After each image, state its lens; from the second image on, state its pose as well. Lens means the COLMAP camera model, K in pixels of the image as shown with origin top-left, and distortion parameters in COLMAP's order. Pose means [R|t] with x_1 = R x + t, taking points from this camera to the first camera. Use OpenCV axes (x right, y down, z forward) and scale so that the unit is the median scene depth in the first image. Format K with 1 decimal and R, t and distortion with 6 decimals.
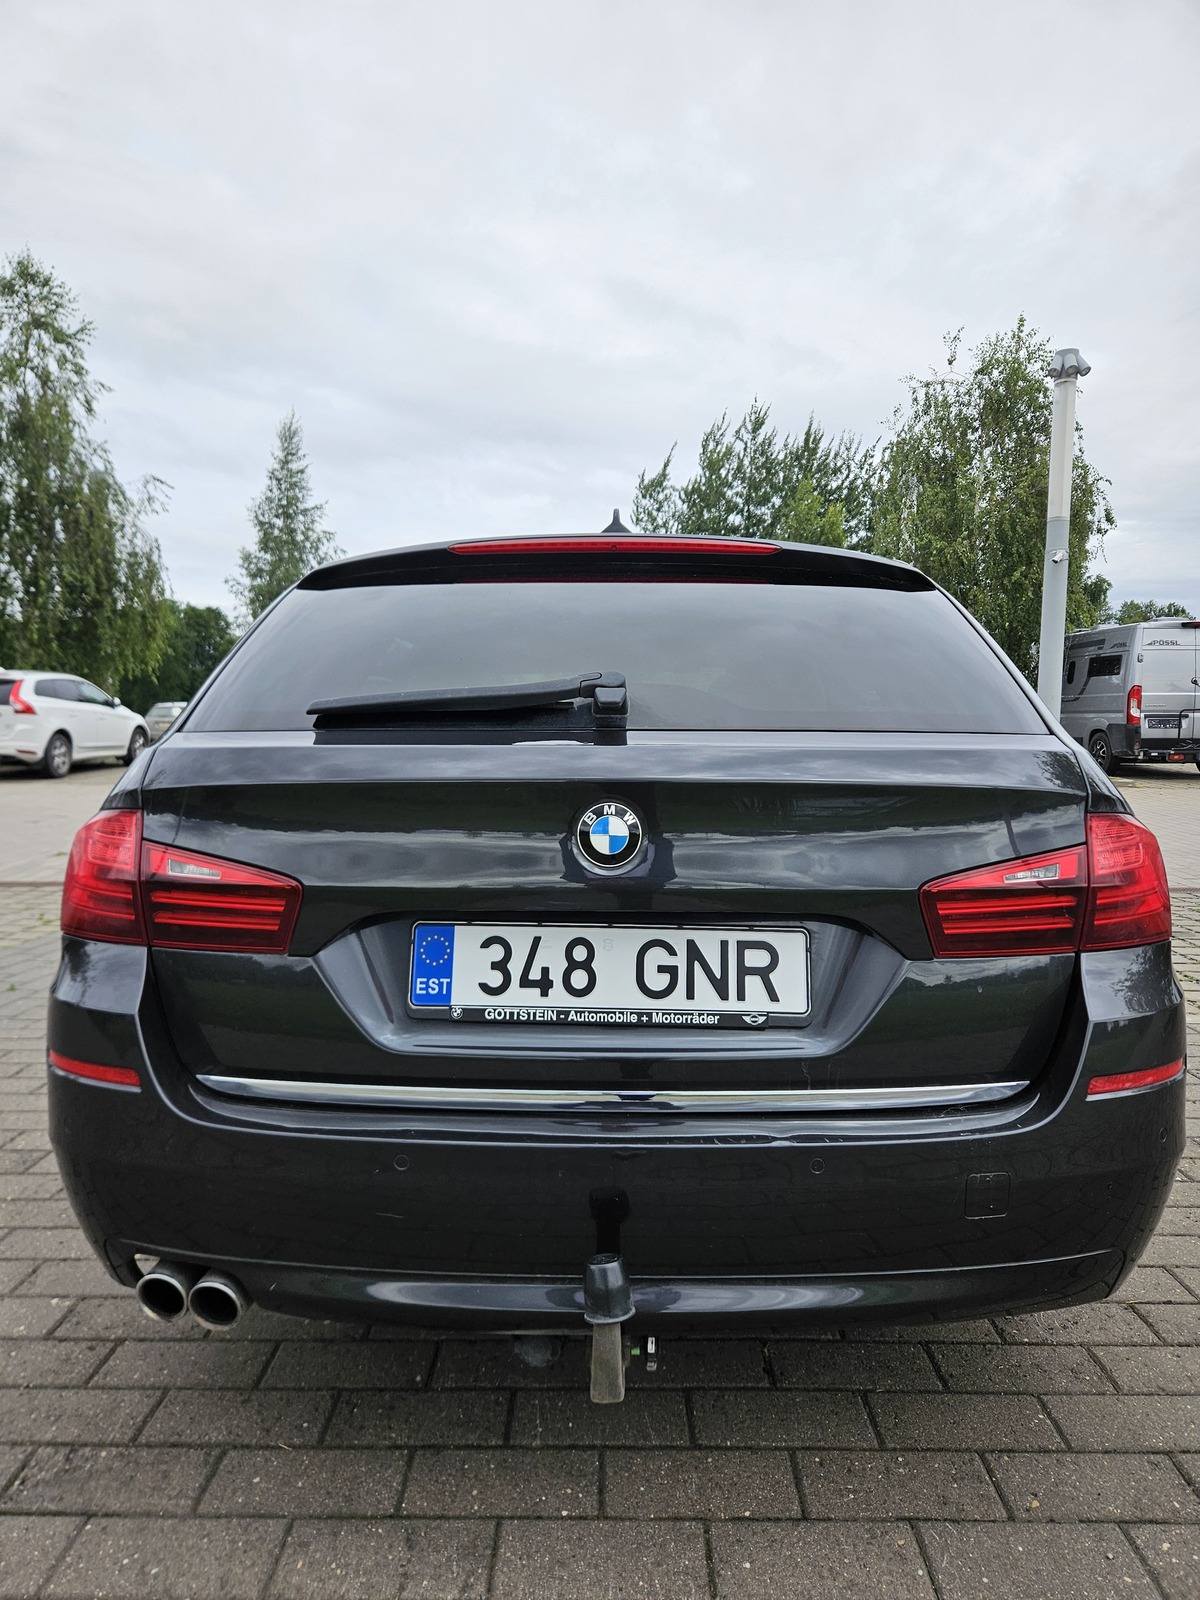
lens RADIAL K [[1113.2, 0, 600.0], [0, 1113.2, 800.0], [0, 0, 1]] dist [0.058926, -0.054034]
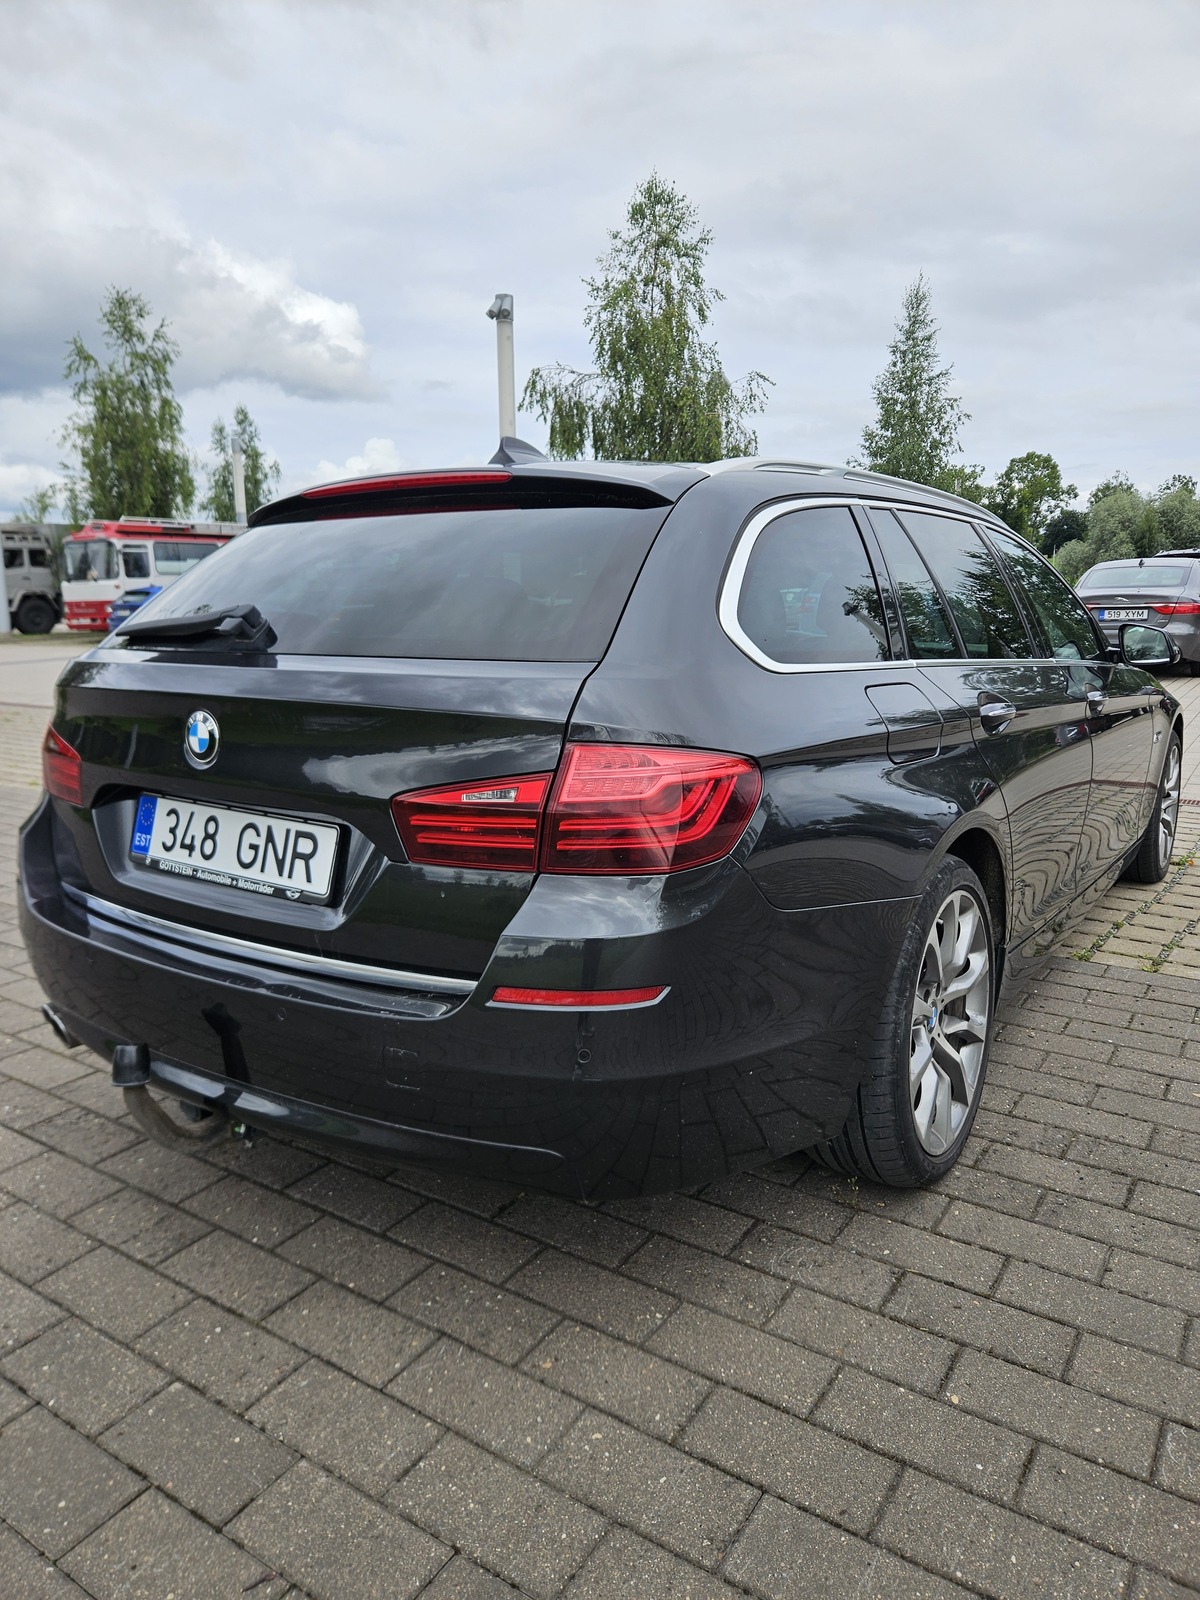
lens RADIAL K [[1113.2, 0, 600.0], [0, 1113.2, 800.0], [0, 0, 1]] dist [0.058926, -0.054034]
pose [[0.822683, 0.085062, -0.562101, 1.078888], [-0.023546, 0.992993, 0.115807, -0.055383], [0.568013, -0.082038, 0.818921, 0.192892]]
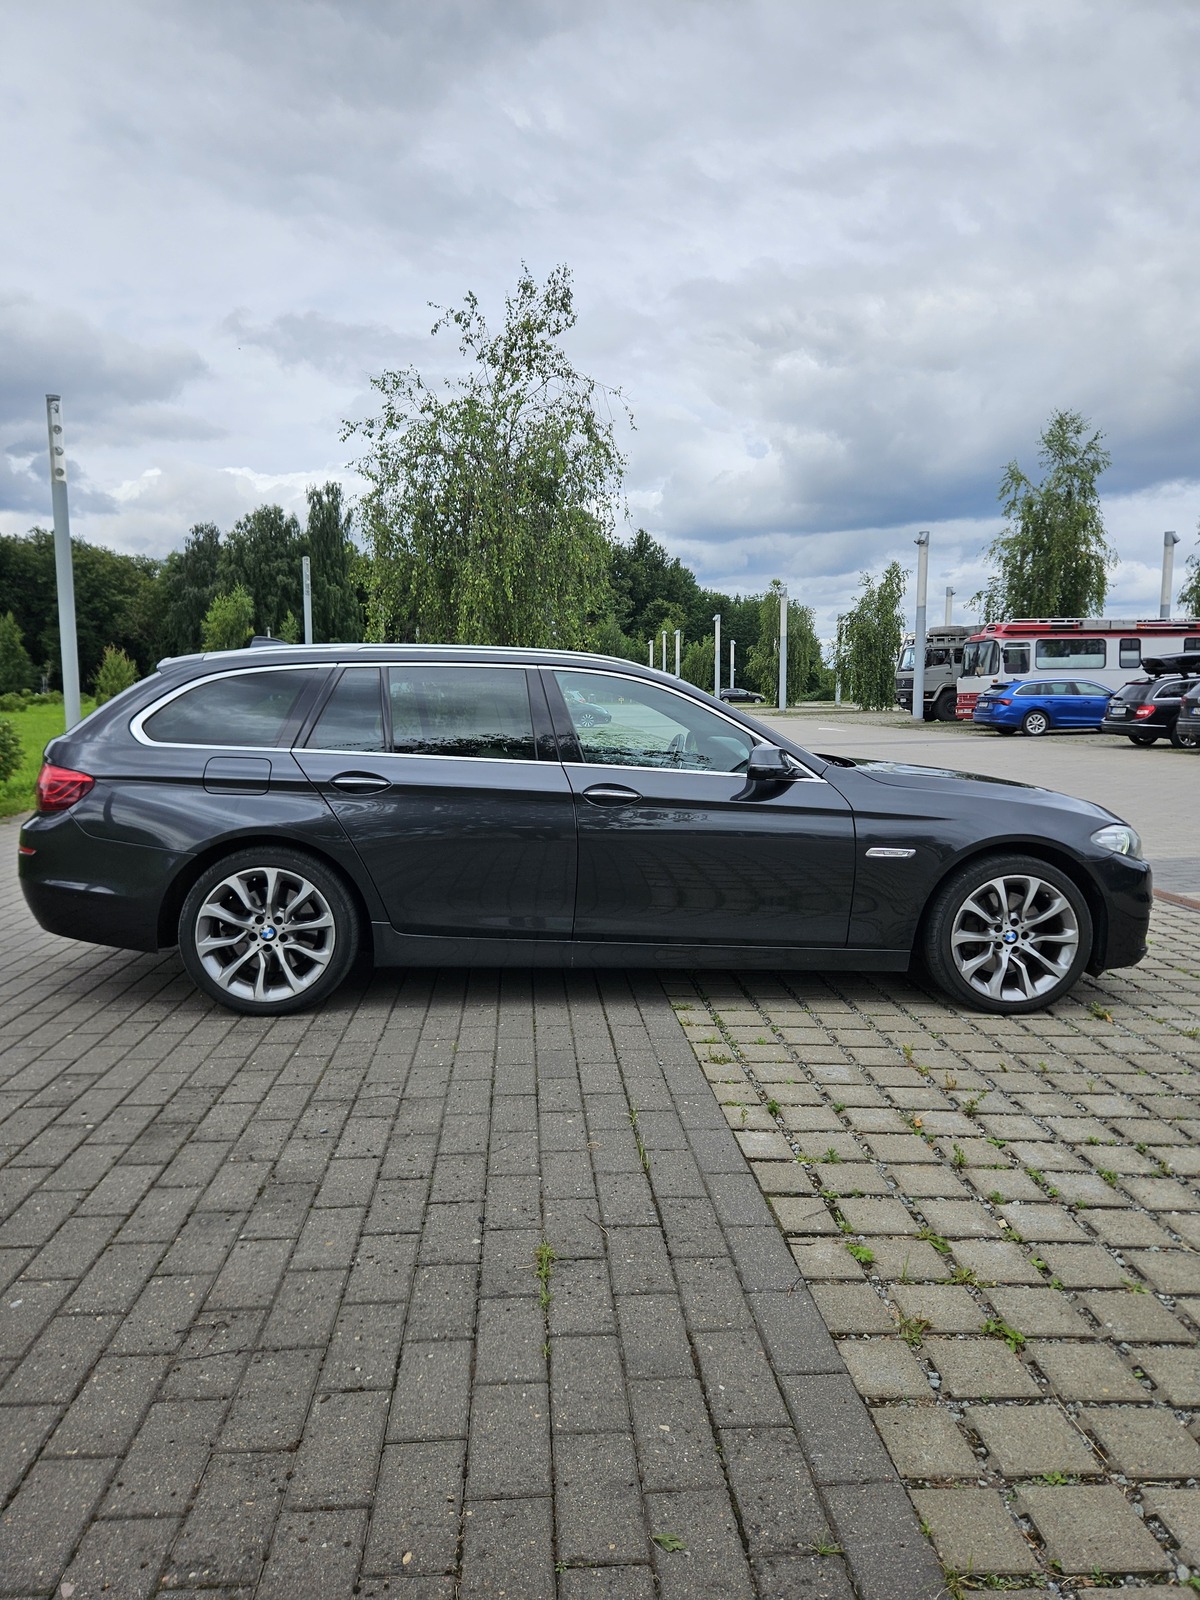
lens RADIAL K [[1113.2, 0, 600.0], [0, 1113.2, 800.0], [0, 0, 1]] dist [0.058926, -0.054034]
pose [[0.068491, 0.092085, -0.993393, 1.236583], [-0.075247, 0.993372, 0.086895, -0.068697], [0.994810, 0.068798, 0.074966, 0.326741]]
